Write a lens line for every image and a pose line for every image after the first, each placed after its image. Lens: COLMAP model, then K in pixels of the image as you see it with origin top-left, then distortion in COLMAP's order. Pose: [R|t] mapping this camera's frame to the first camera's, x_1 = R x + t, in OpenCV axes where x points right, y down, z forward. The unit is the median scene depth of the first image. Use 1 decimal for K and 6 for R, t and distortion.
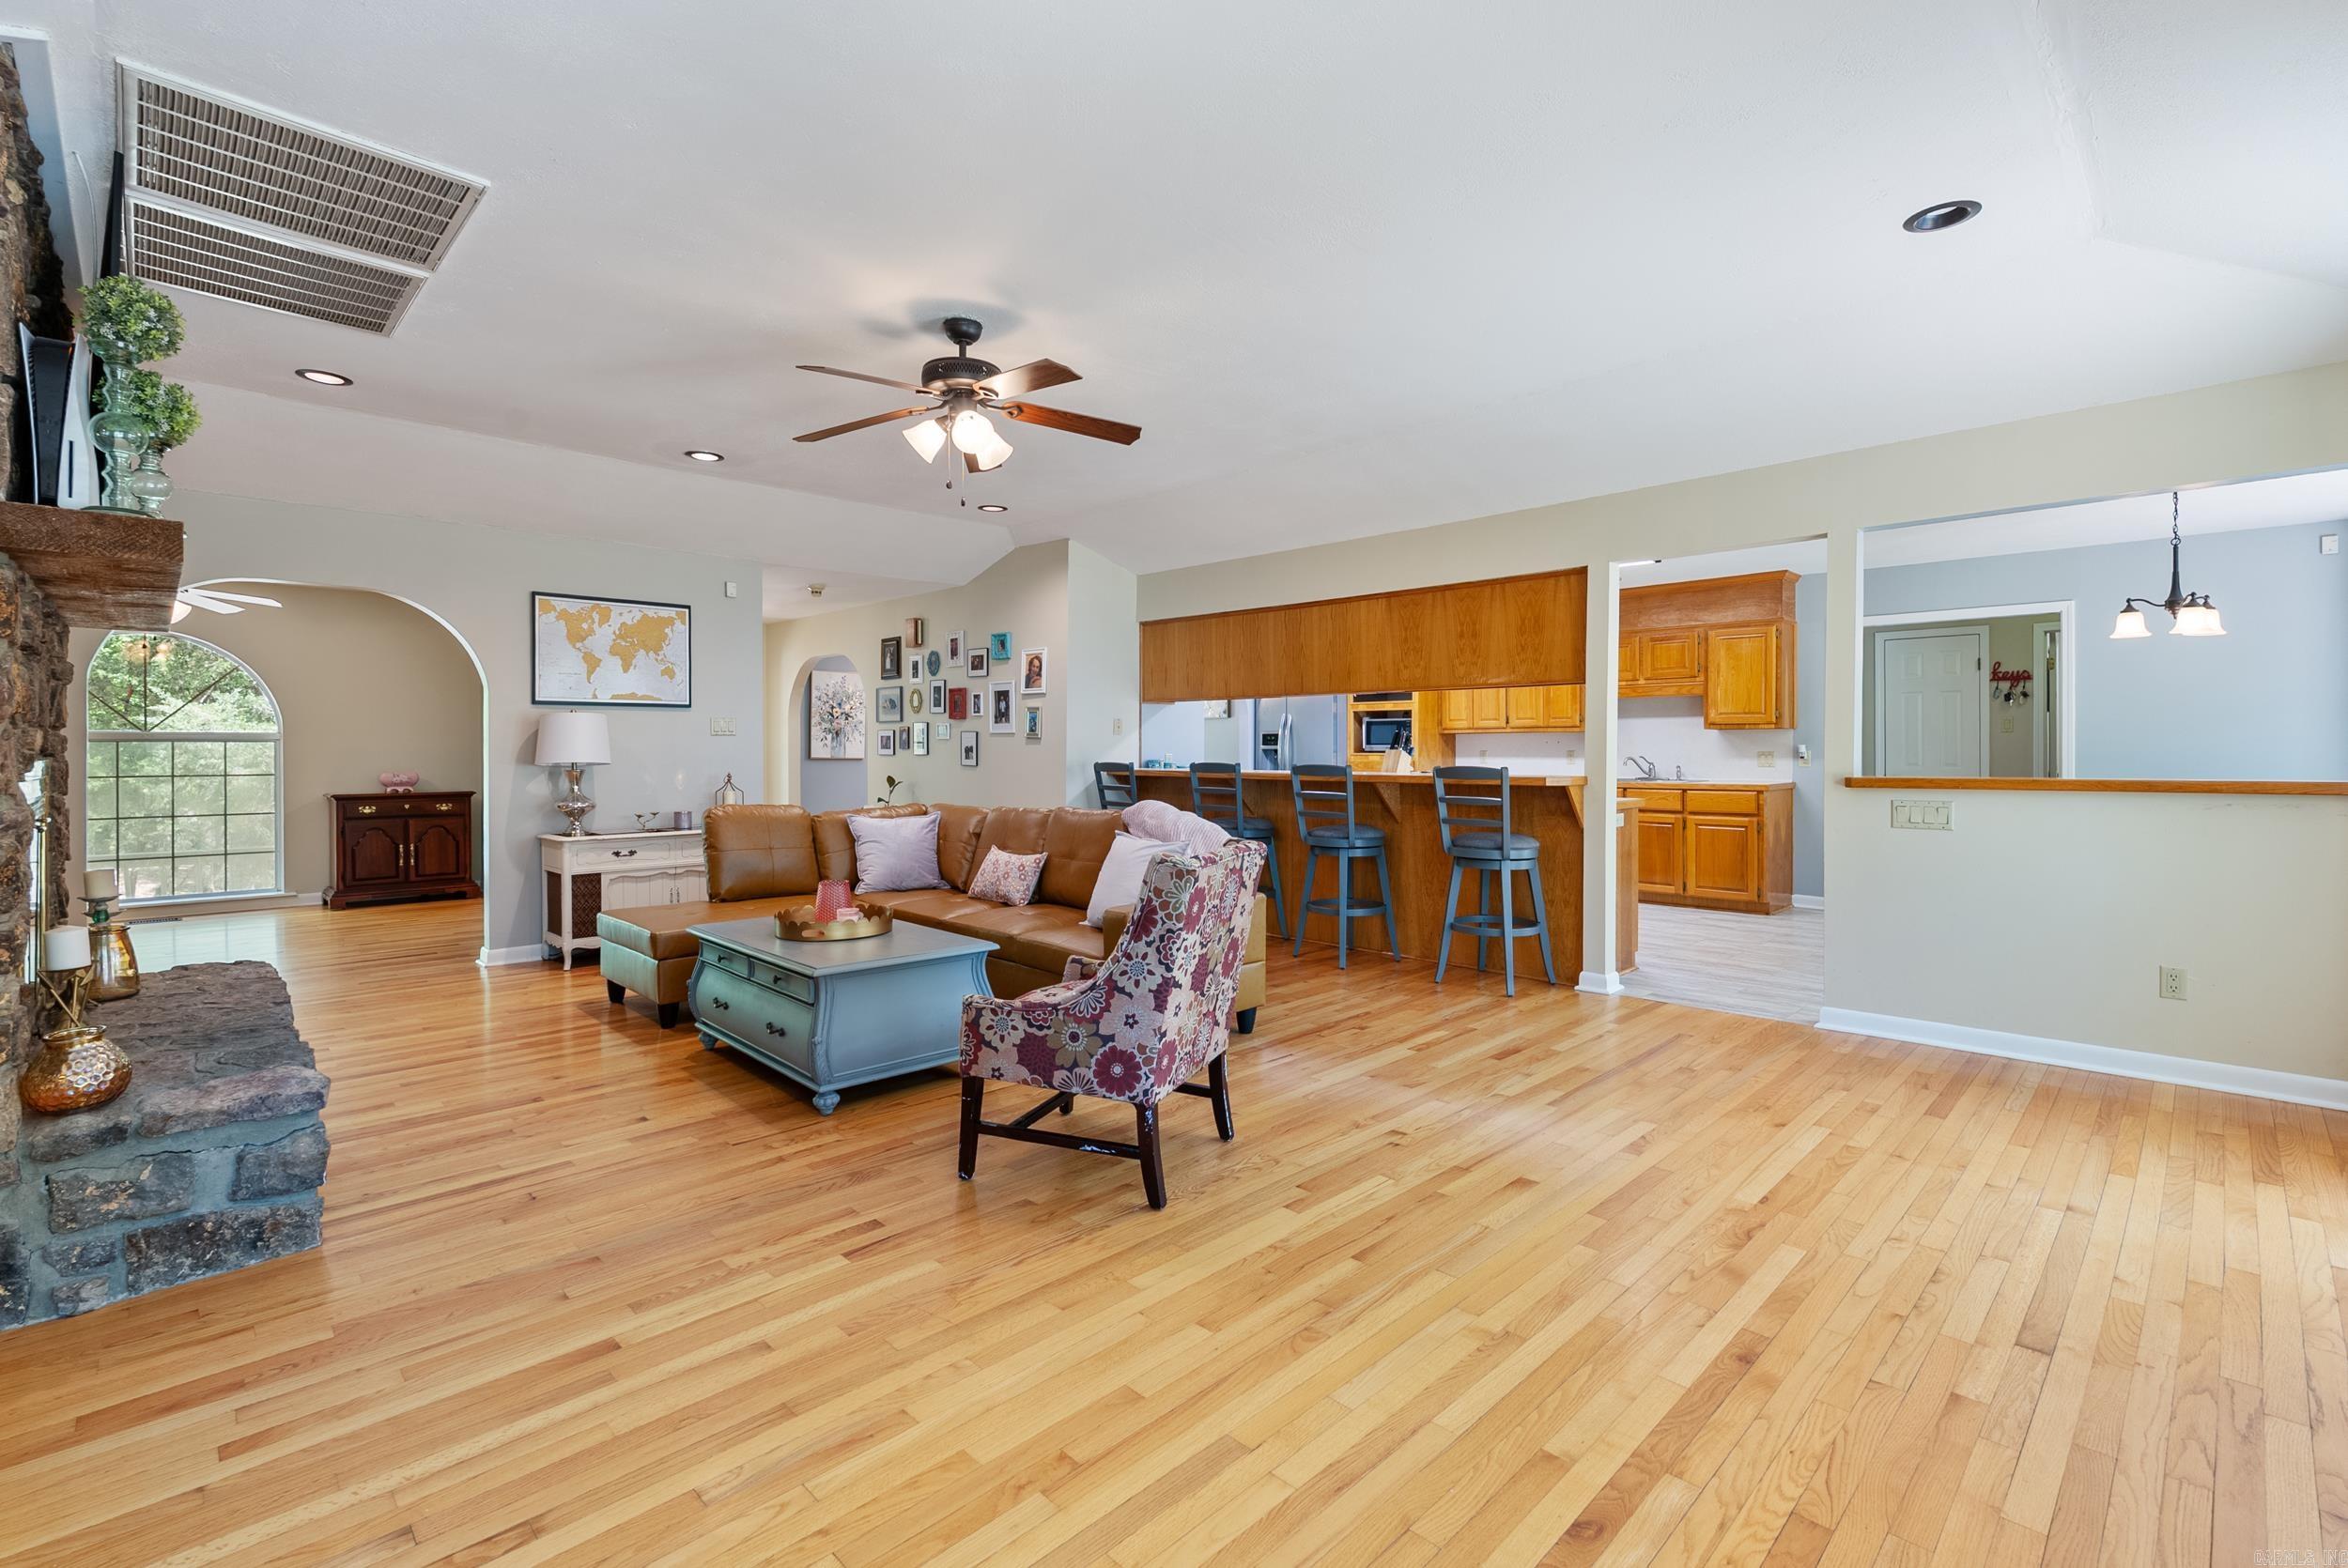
lens RADIAL K [[1041.2, 0, 1194.1], [0, 1041.2, 754.3], [0, 0, 1]] dist [-0.009473, 0.001920]
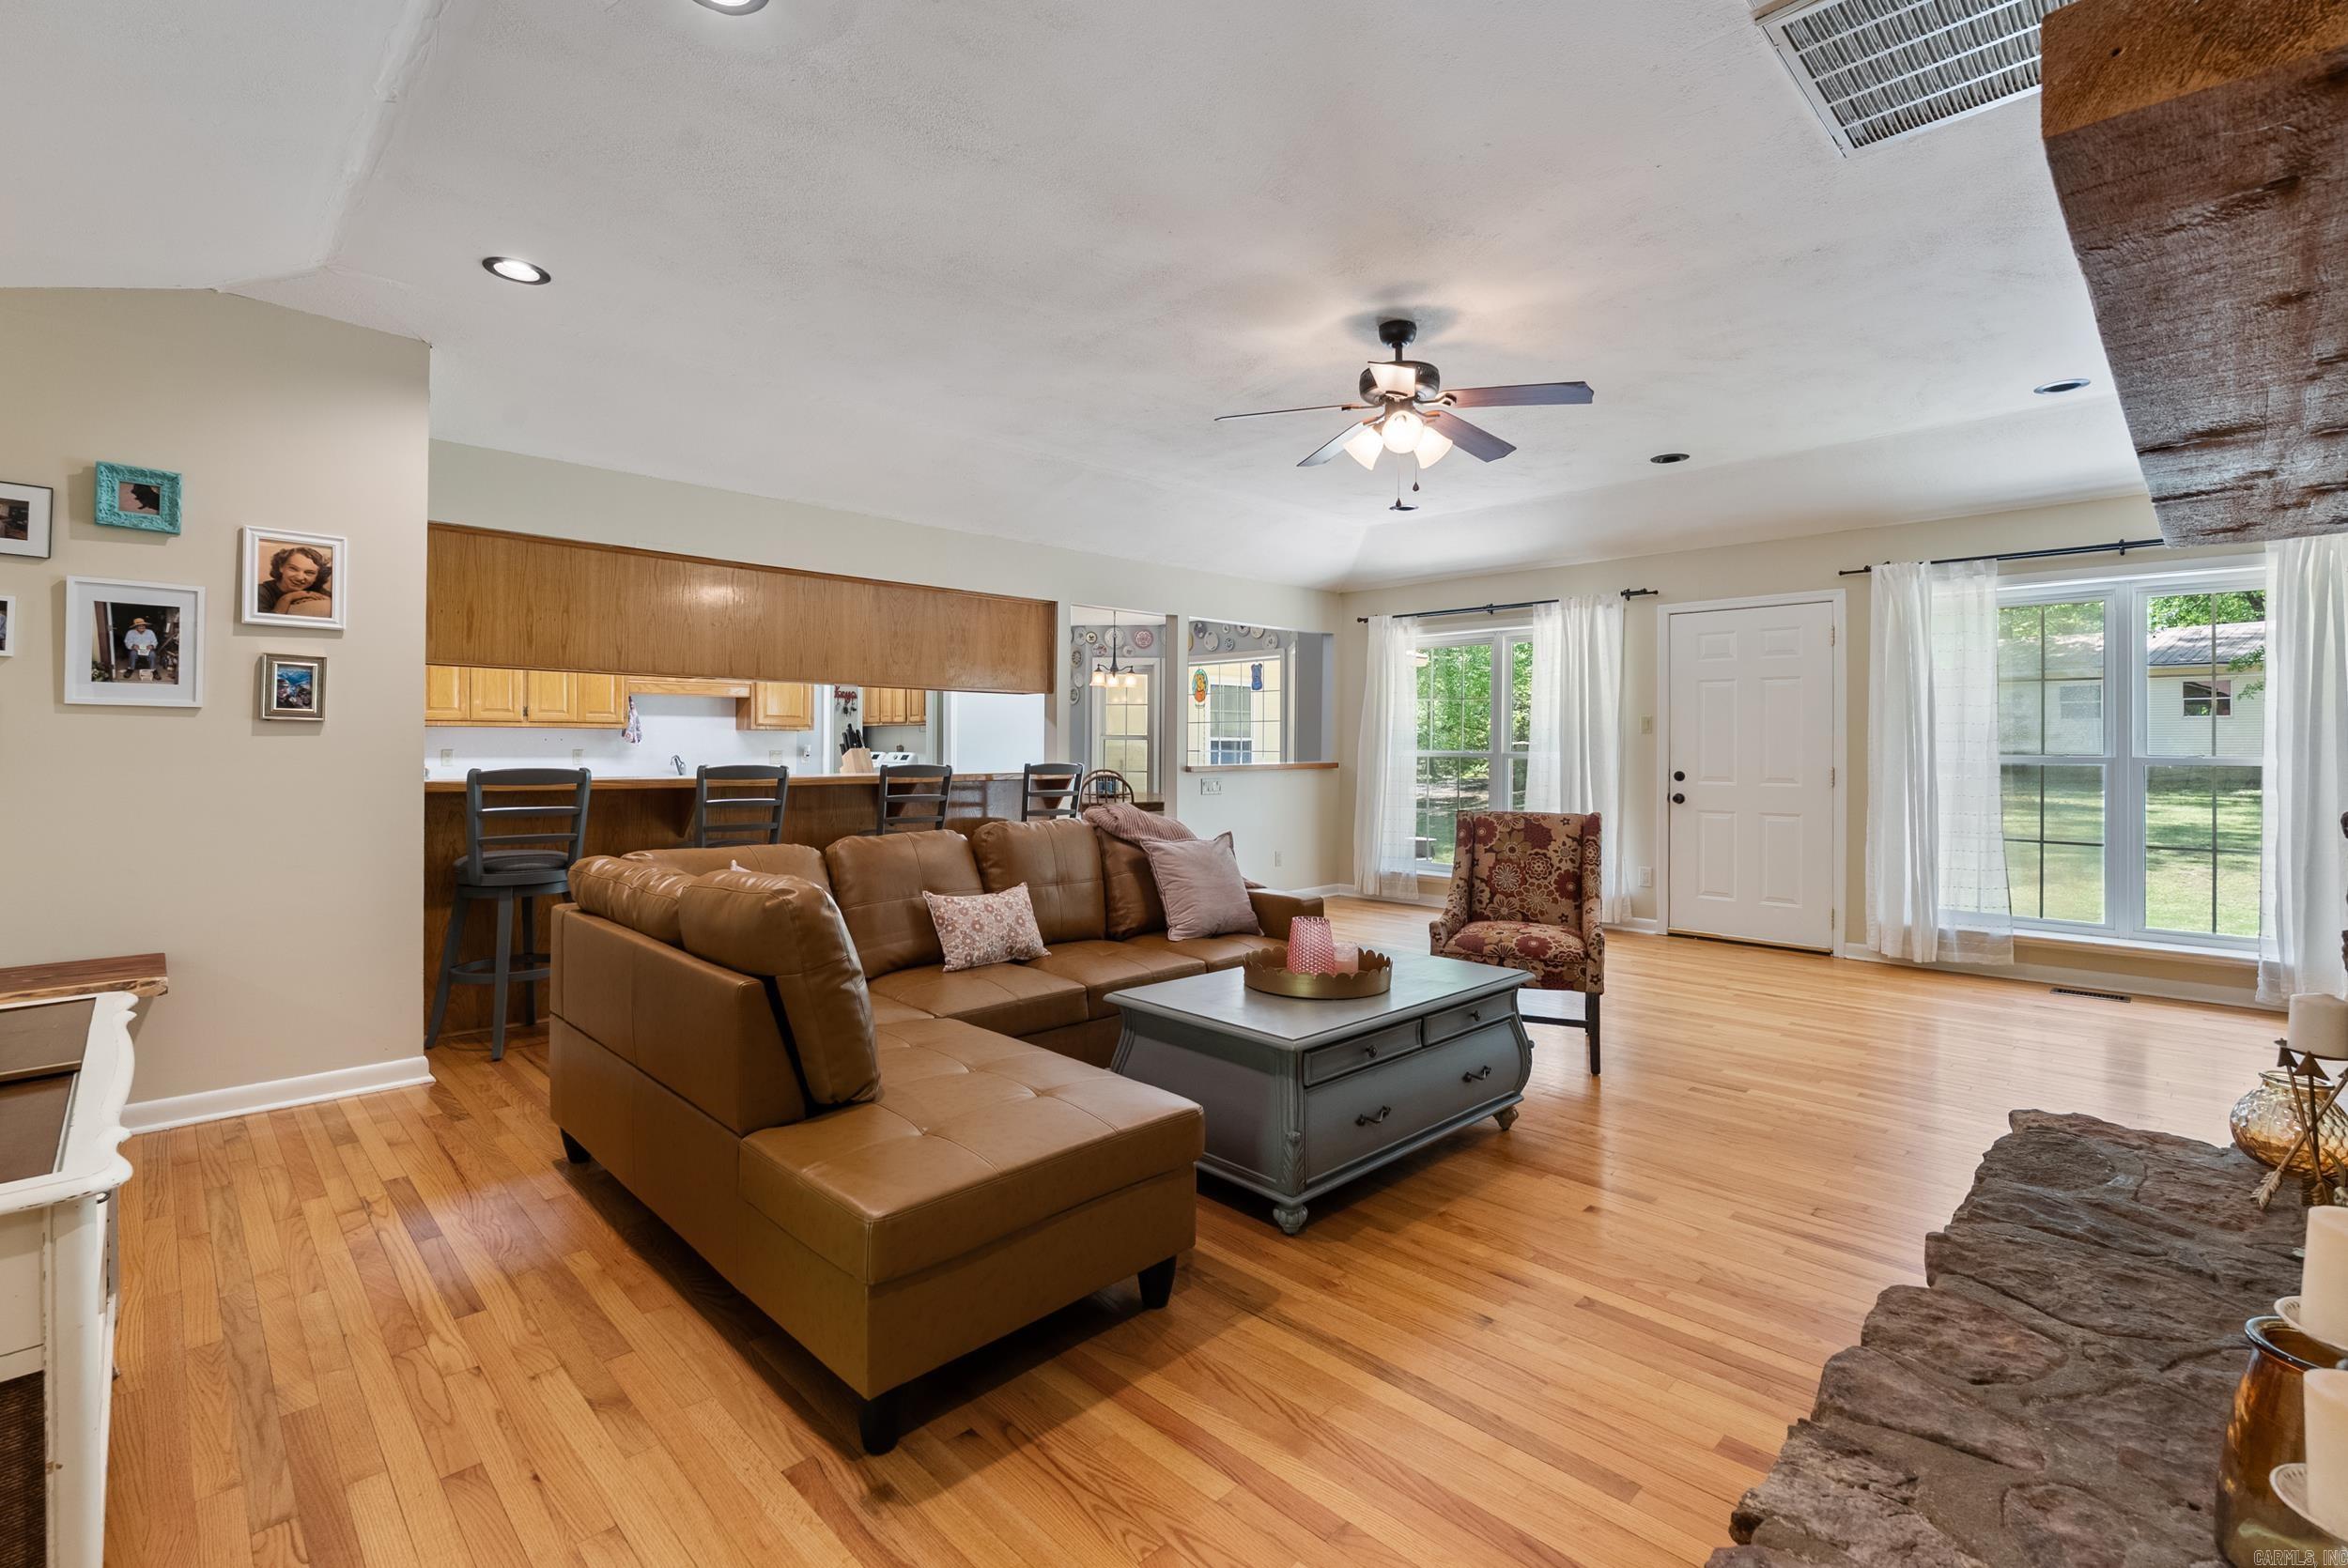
lens RADIAL K [[1041.2, 0, 1168.5], [0, 1041.2, 735.8], [0, 0, 1]] dist [-0.009473, 0.001920]
pose [[0.018038, 0.014583, 0.999731, -0.899651], [0.002870, 0.999889, -0.014637, -0.001686], [-0.999833, 0.003134, 0.017994, 0.877270]]
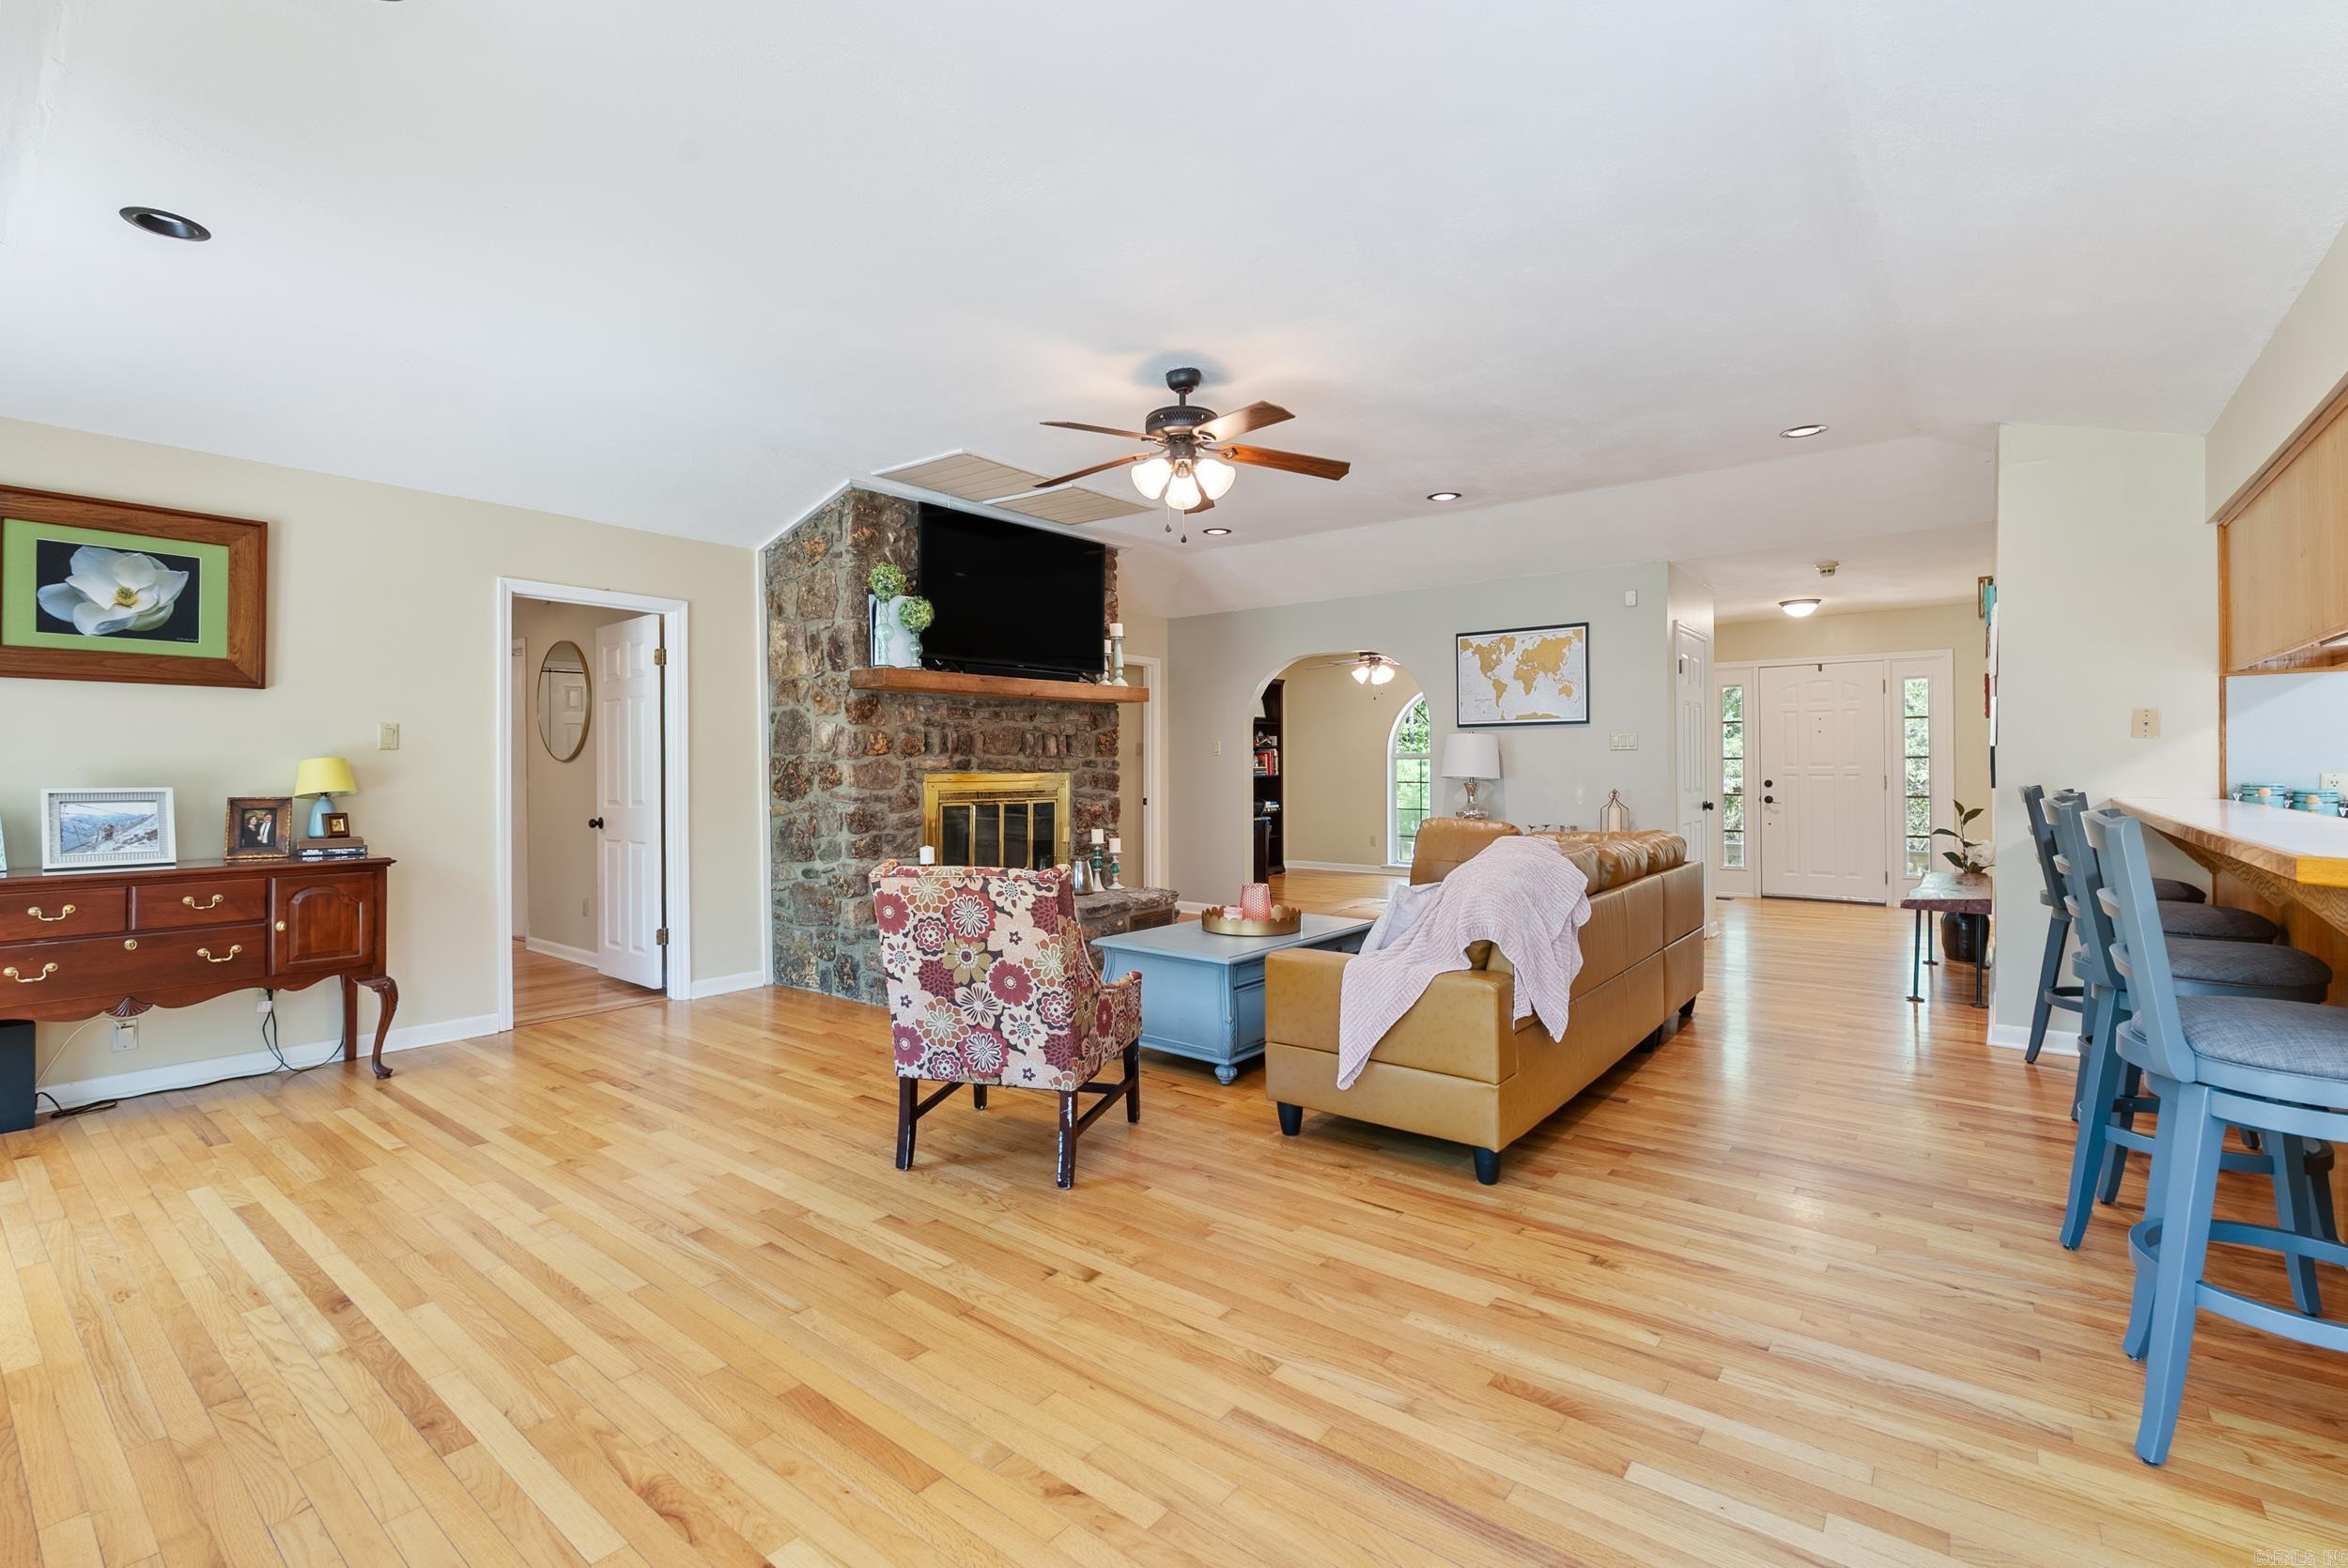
lens RADIAL K [[1041.2, 0, 1167.5], [0, 1041.2, 763.4], [0, 0, 1]] dist [-0.009473, 0.001920]
pose [[0.116027, -0.000800, -0.993246, 0.609989], [-0.000576, 0.999999, -0.000873, -0.006423], [0.993246, 0.000674, 0.116026, 0.616179]]
